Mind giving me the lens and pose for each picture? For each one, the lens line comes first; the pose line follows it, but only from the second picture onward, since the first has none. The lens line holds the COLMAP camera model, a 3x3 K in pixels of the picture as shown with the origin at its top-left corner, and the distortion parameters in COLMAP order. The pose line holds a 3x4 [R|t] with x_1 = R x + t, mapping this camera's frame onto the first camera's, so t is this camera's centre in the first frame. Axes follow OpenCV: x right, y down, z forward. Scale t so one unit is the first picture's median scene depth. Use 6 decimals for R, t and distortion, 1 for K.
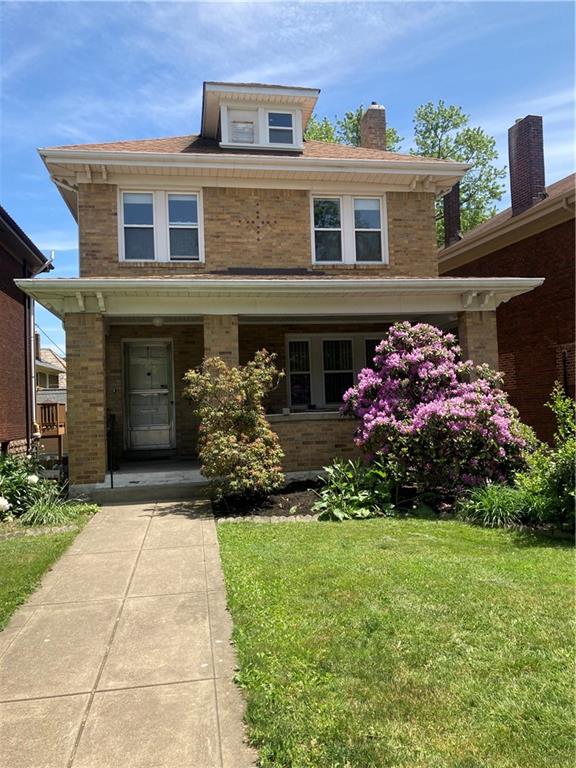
lens RADIAL K [[622.2, 0, 288.0], [0, 622.2, 384.0], [0, 0, 1]] dist [0.007985, -0.001410]
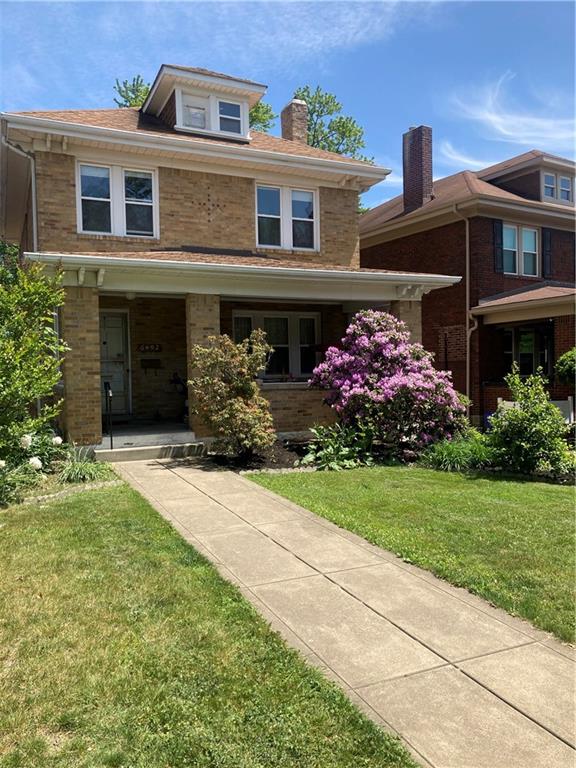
lens RADIAL K [[617.0, 0, 297.3], [0, 617.0, 389.1], [0, 0, 1]] dist [0.005513, -0.002101]
pose [[0.963790, 0.010244, 0.266464, -0.191284], [-0.026900, 0.997900, 0.058930, -0.008687], [-0.265301, -0.063964, 0.962042, -0.094779]]
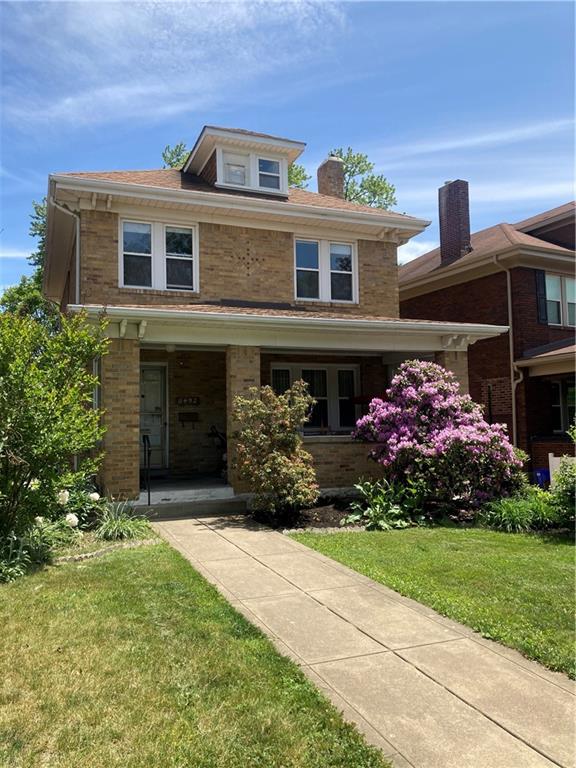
lens RADIAL K [[619.0, 0, 288.0], [0, 619.0, 384.0], [0, 0, 1]] dist [0.035054, -0.060967]
pose [[0.978732, 0.031510, 0.202709, -0.201132], [-0.024247, 0.998975, -0.038214, -0.002976], [-0.203705, 0.032486, 0.978493, -0.063512]]
